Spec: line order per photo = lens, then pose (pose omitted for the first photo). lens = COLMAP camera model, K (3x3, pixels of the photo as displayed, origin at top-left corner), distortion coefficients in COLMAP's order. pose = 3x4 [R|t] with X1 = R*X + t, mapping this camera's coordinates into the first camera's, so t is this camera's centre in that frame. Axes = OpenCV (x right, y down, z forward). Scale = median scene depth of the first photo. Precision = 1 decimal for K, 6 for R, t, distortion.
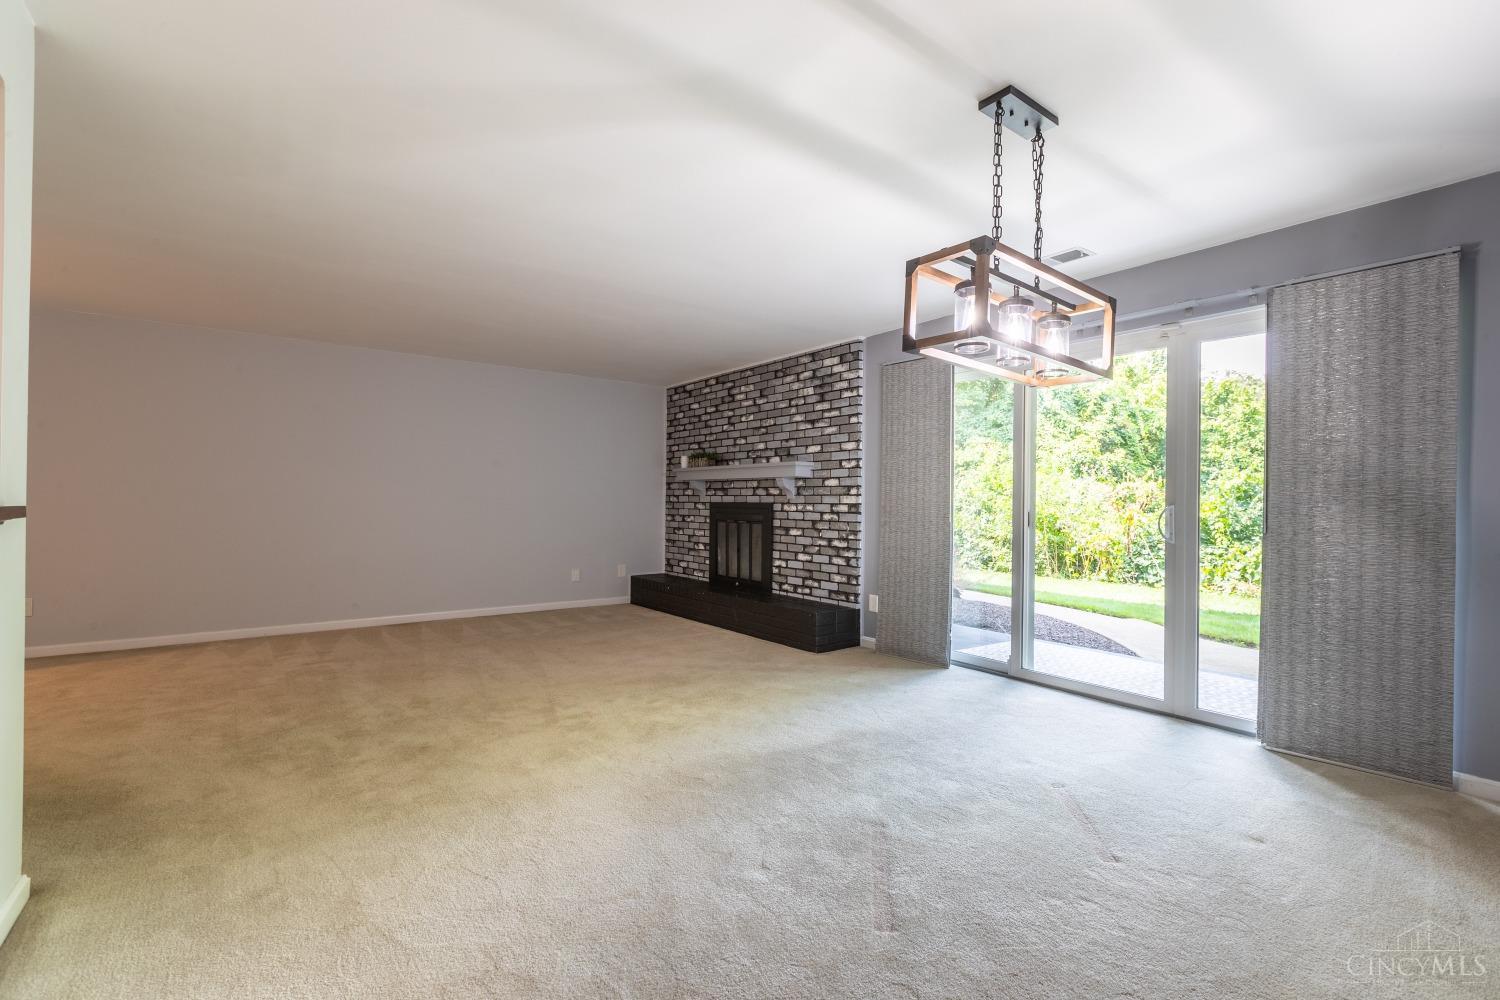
lens RADIAL K [[676.5, 0, 748.5], [0, 676.5, 502.0], [0, 0, 1]] dist [0.002199, 0.000014]
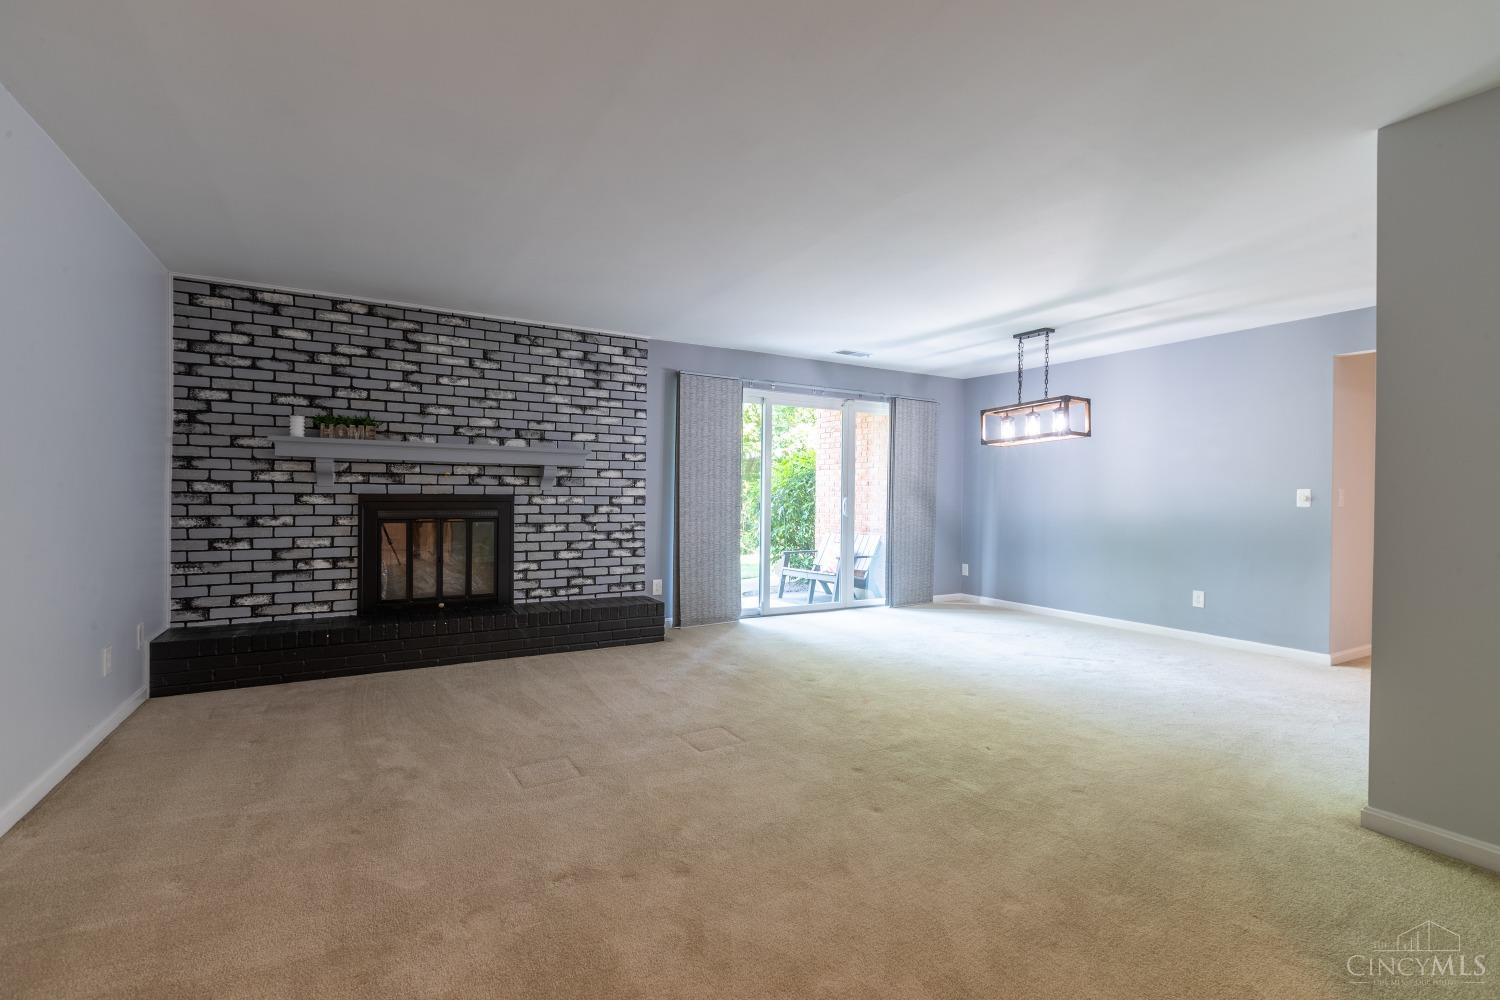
lens RADIAL K [[676.5, 0, 748.8], [0, 676.5, 497.2], [0, 0, 1]] dist [0.002199, 0.000014]
pose [[0.119650, -0.015971, 0.992688, -0.784253], [-0.011444, 0.999782, 0.017464, -0.013950], [-0.992750, -0.013450, 0.119441, 0.648728]]
